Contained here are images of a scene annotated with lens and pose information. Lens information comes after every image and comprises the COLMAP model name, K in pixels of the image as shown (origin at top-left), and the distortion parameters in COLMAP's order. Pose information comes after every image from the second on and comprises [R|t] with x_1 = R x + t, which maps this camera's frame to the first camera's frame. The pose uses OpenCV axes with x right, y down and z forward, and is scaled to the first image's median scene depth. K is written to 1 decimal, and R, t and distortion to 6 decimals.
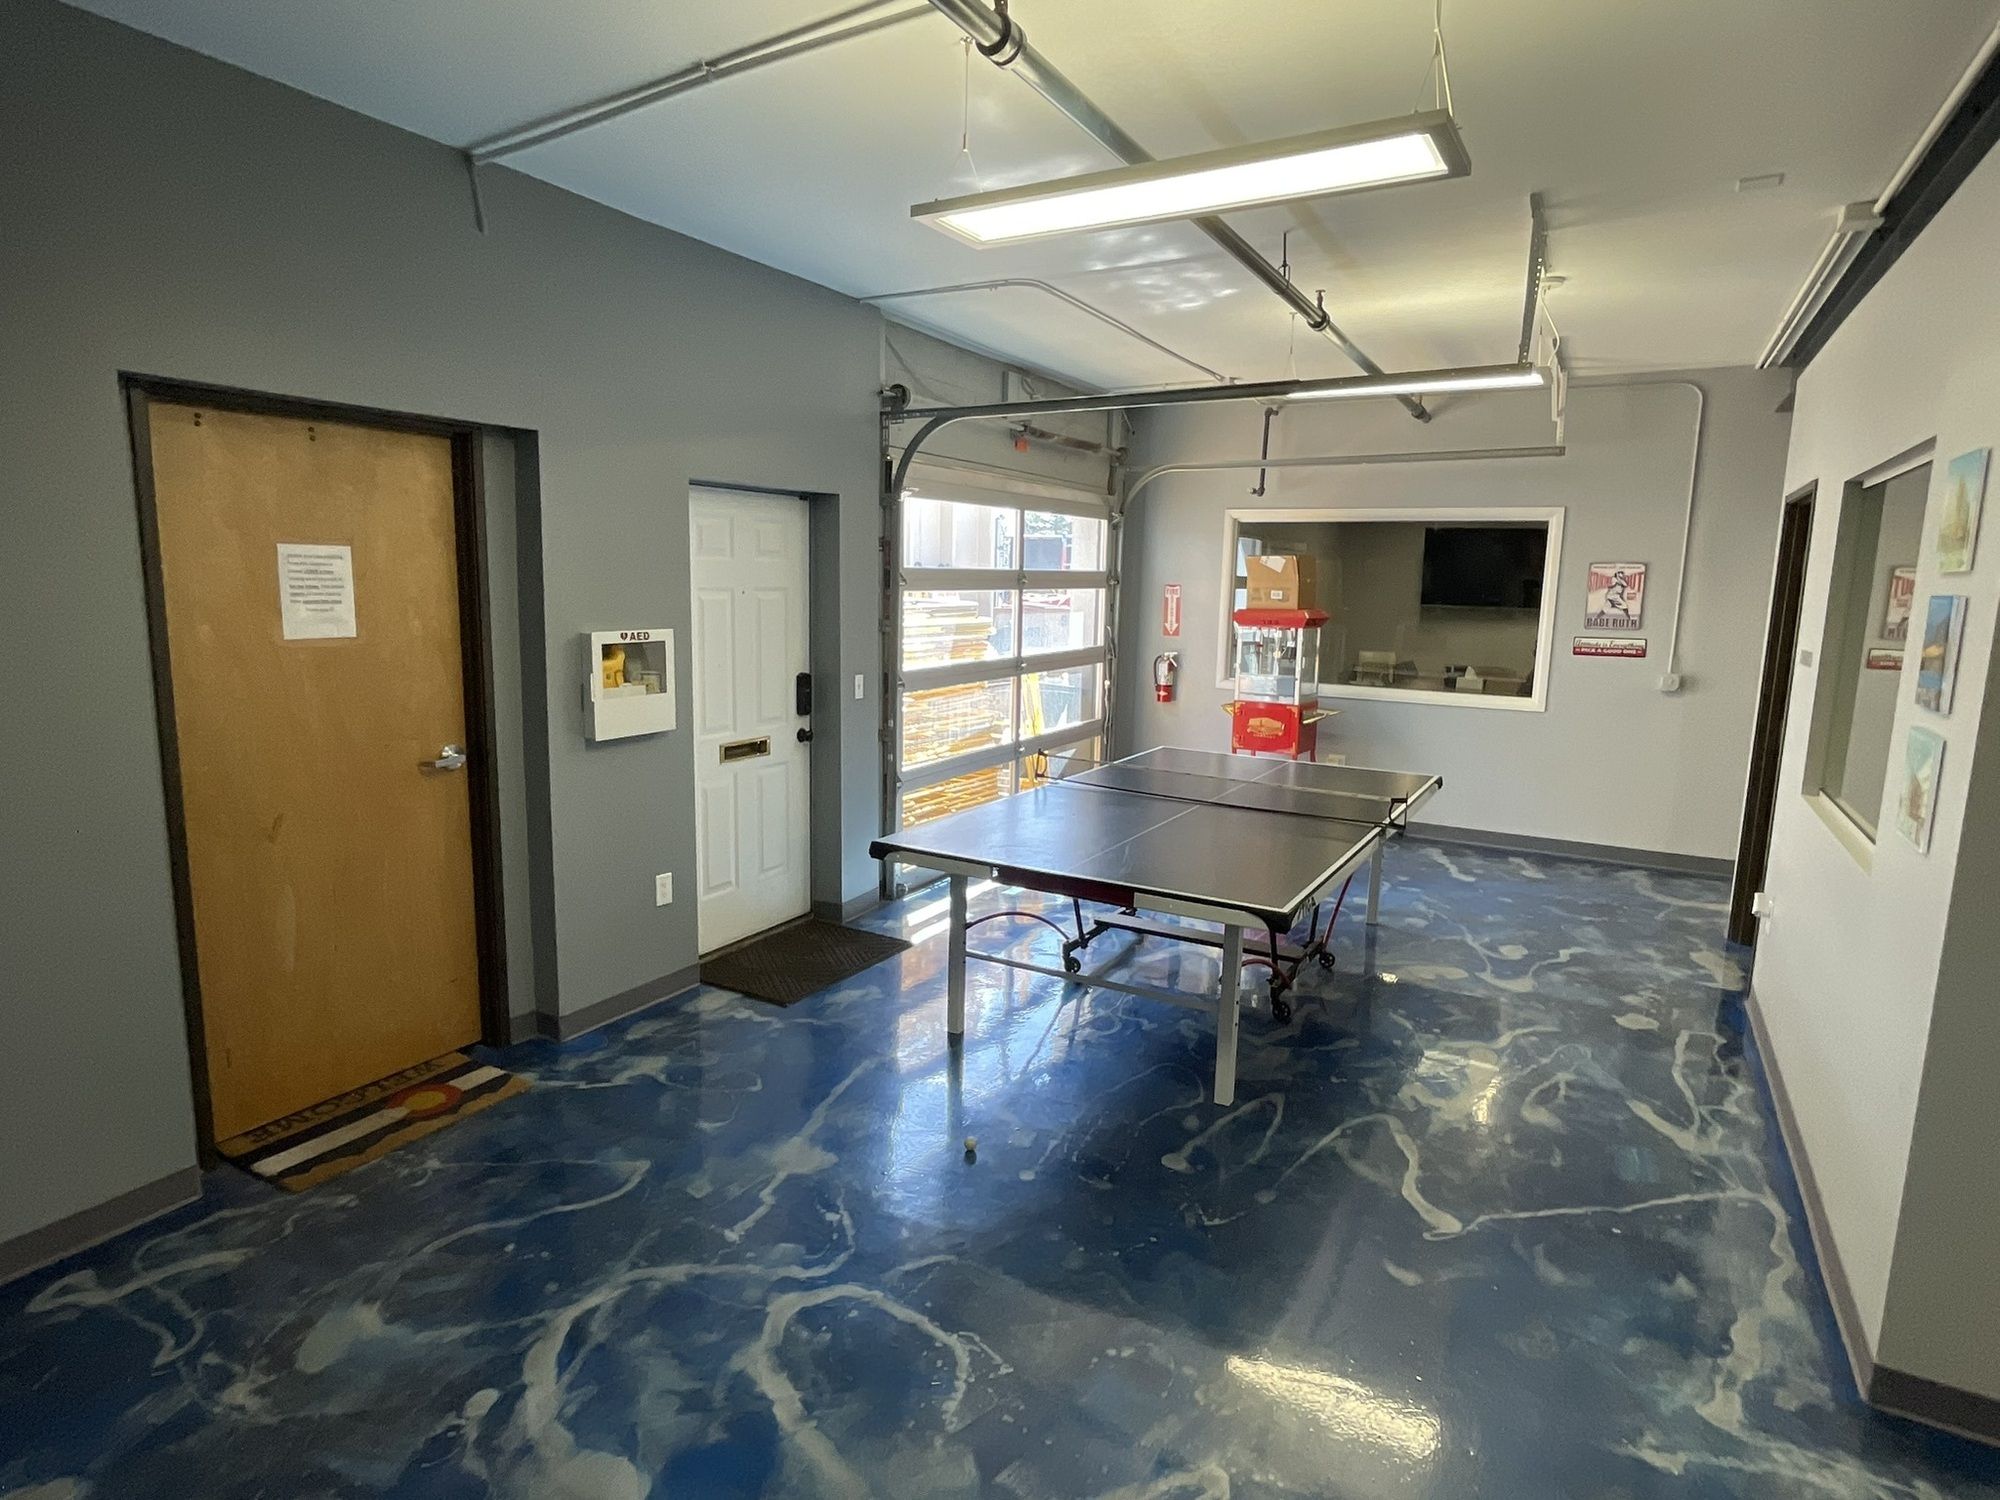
lens RADIAL K [[1104.6, 0, 1000.0], [0, 1104.6, 750.0], [0, 0, 1]] dist [-0.006247, -0.000954]
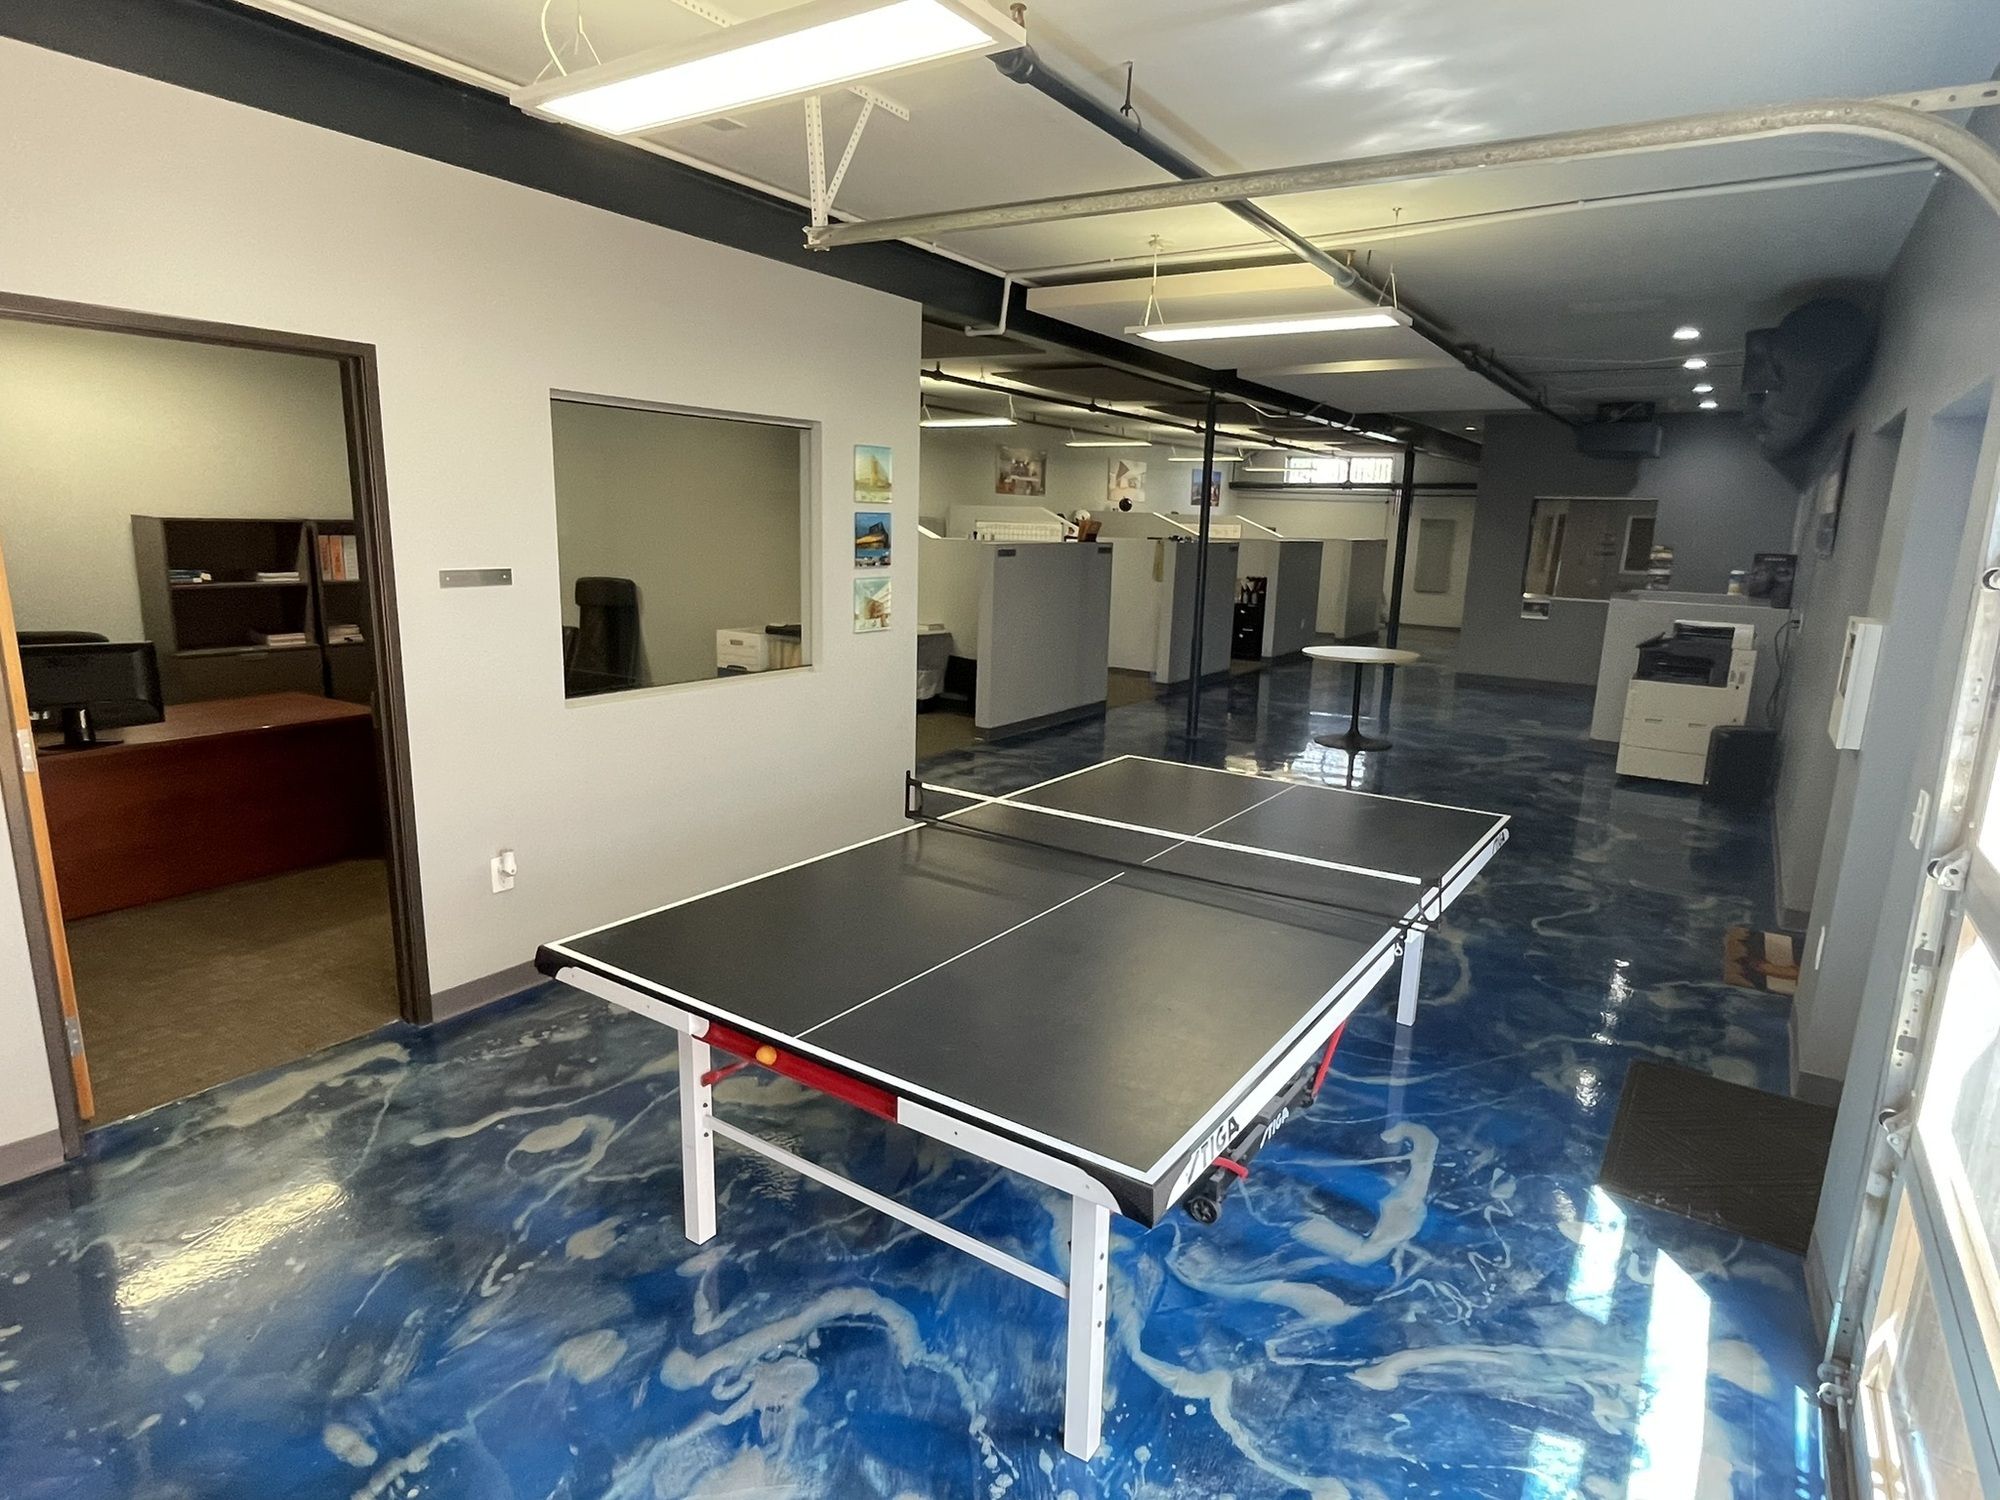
lens RADIAL K [[1104.6, 0, 1000.0], [0, 1104.6, 750.0], [0, 0, 1]] dist [-0.006247, -0.000954]
pose [[-0.996160, -0.063421, 0.060363, 0.231041], [-0.037572, 0.932365, 0.359561, -0.251280], [-0.079084, 0.355912, -0.931167, 1.610152]]
